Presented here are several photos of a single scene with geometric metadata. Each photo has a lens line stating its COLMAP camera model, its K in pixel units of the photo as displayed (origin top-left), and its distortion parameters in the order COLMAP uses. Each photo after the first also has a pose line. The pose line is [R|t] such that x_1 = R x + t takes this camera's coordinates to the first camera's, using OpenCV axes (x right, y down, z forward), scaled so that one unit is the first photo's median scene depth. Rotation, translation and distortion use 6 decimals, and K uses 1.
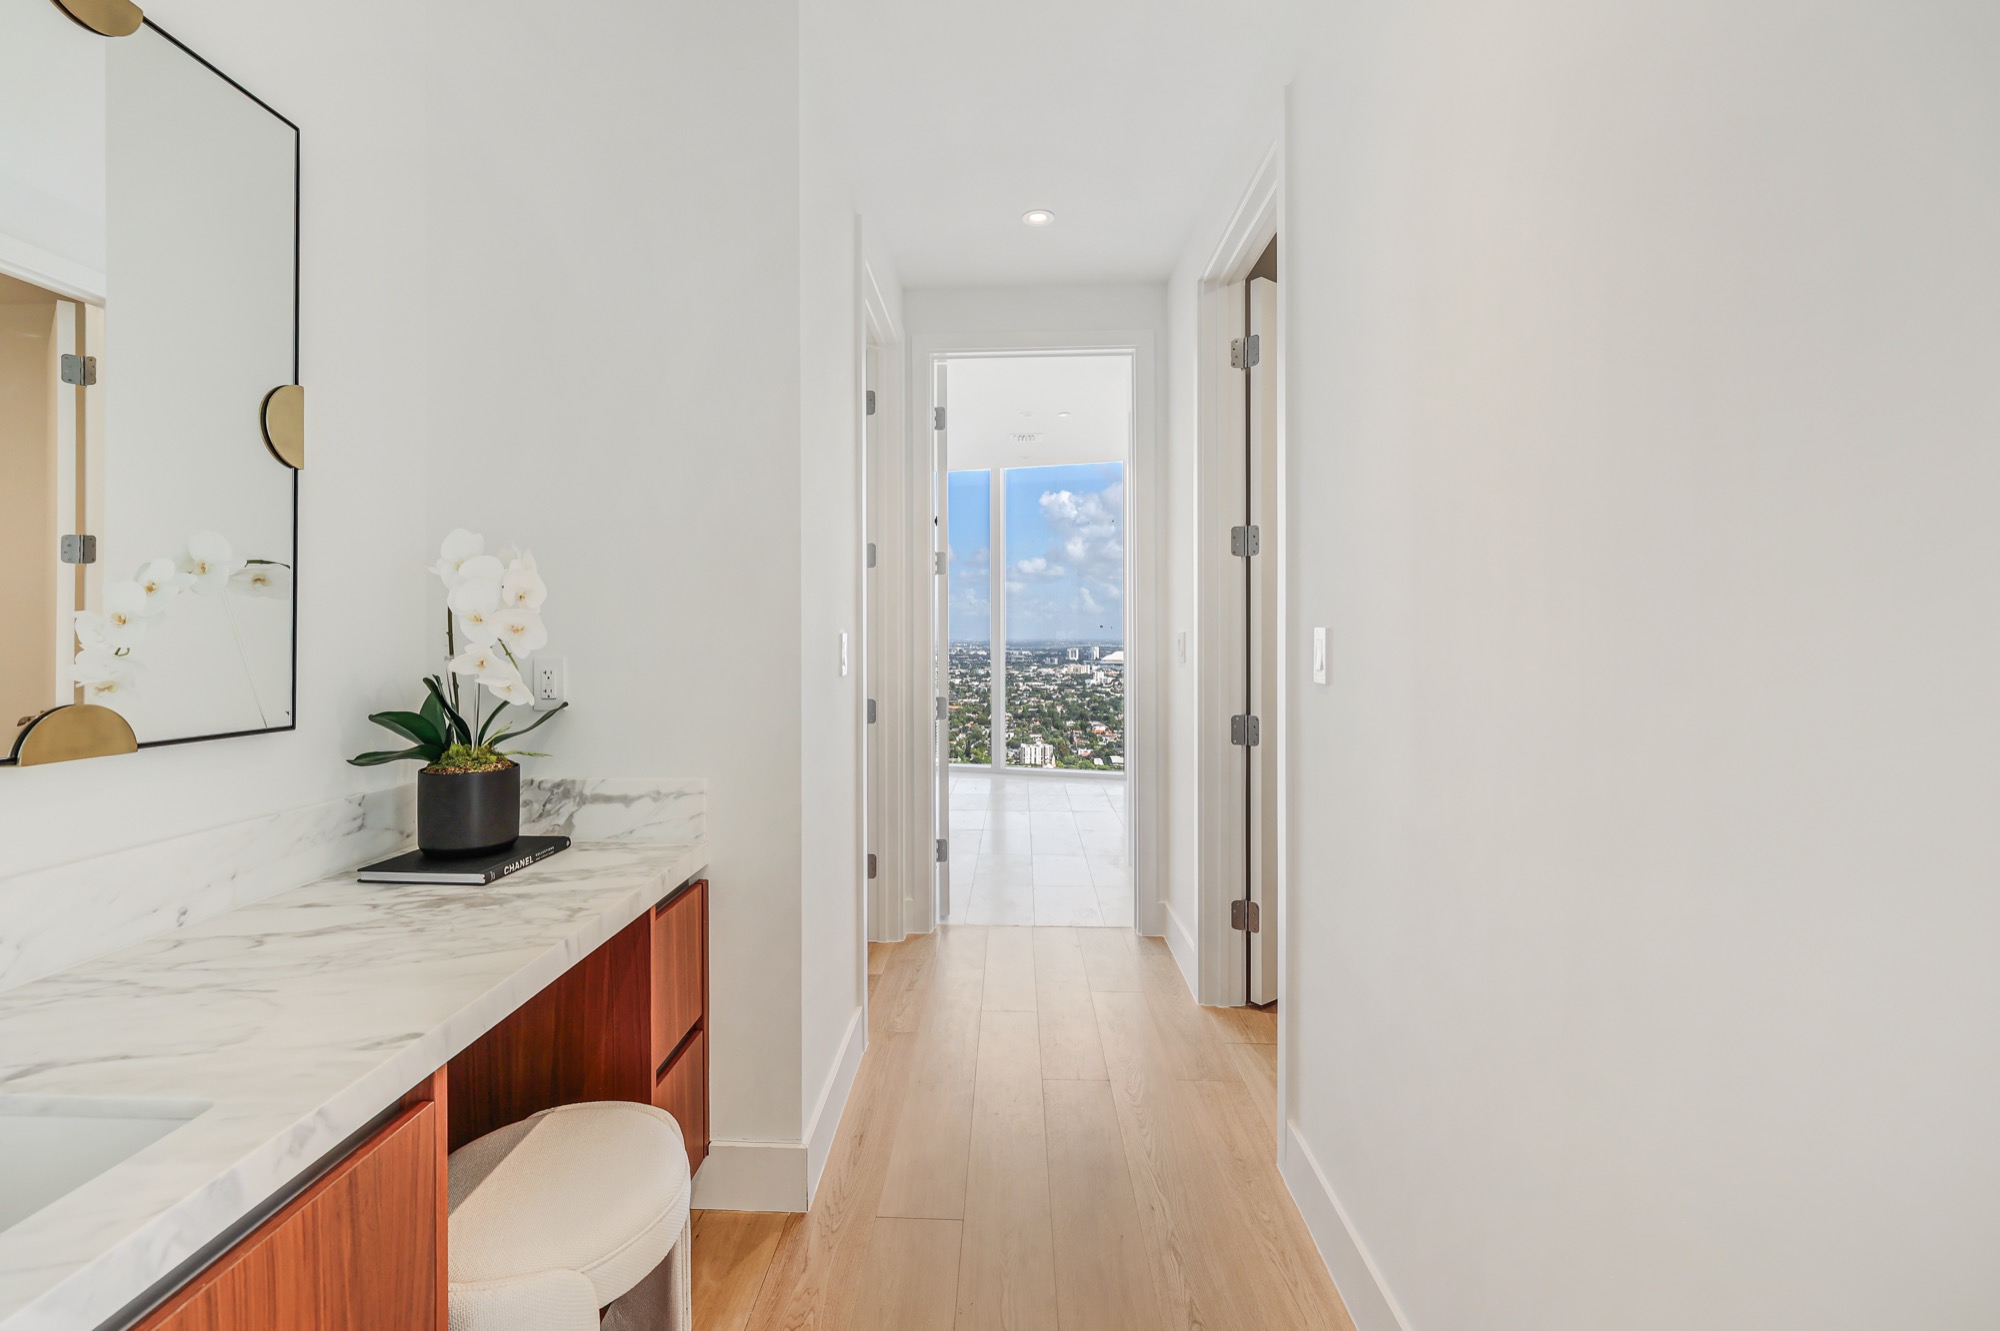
lens RADIAL K [[859.4, 0, 1006.5], [0, 859.4, 638.4], [0, 0, 1]] dist [0.001401, 0.000847]
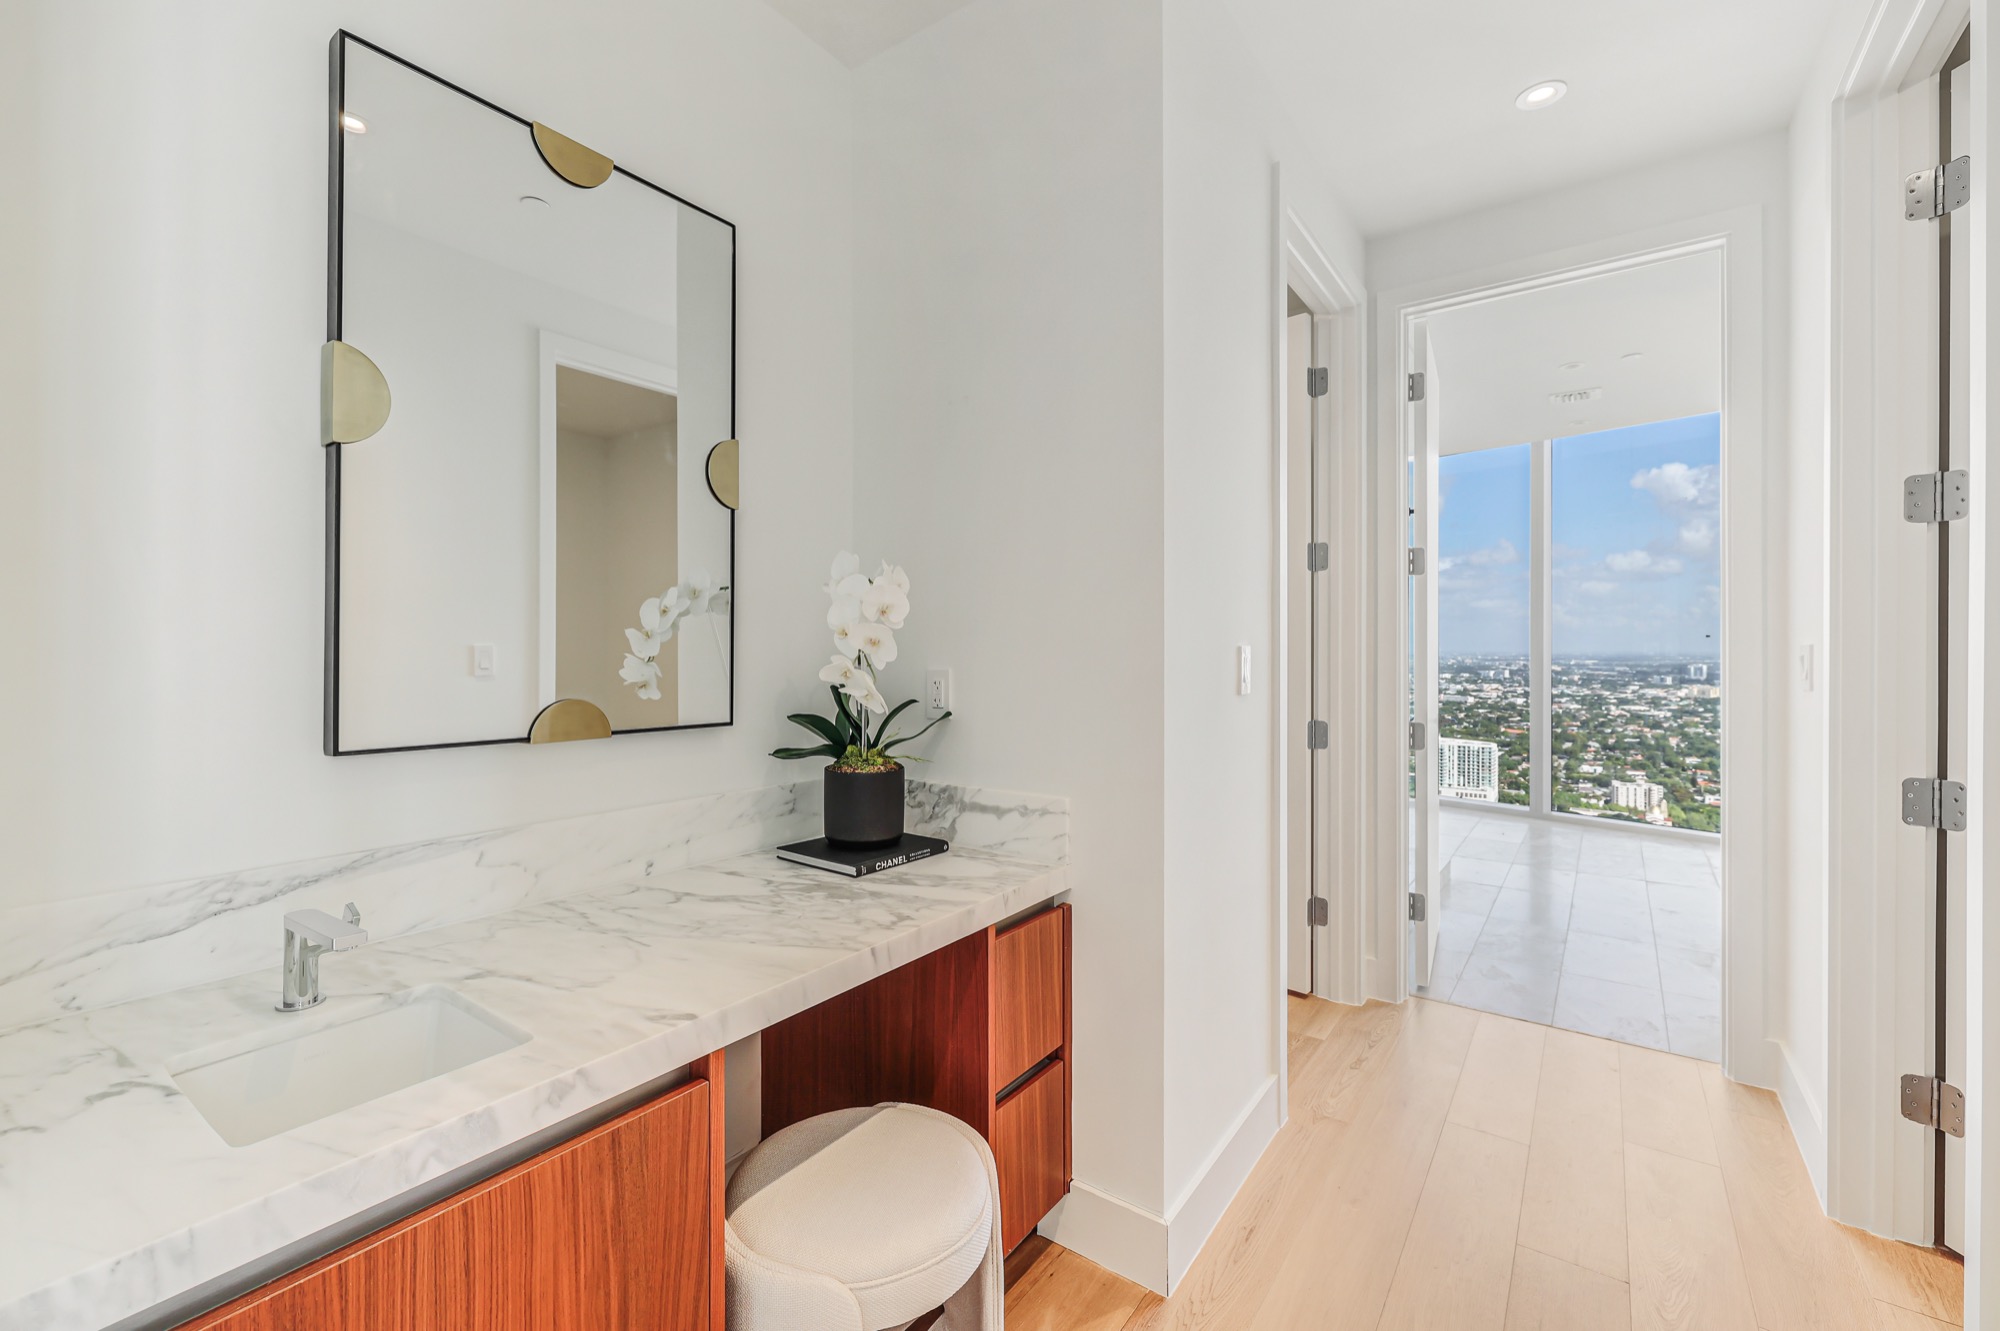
lens RADIAL K [[859.4, 0, 991.8], [0, 859.4, 651.3], [0, 0, 1]] dist [0.001401, 0.000847]
pose [[0.819531, 0.005687, -0.573006, 0.127411], [-0.004564, 0.999984, 0.003398, -0.003028], [0.573016, -0.000169, 0.819544, 0.171059]]
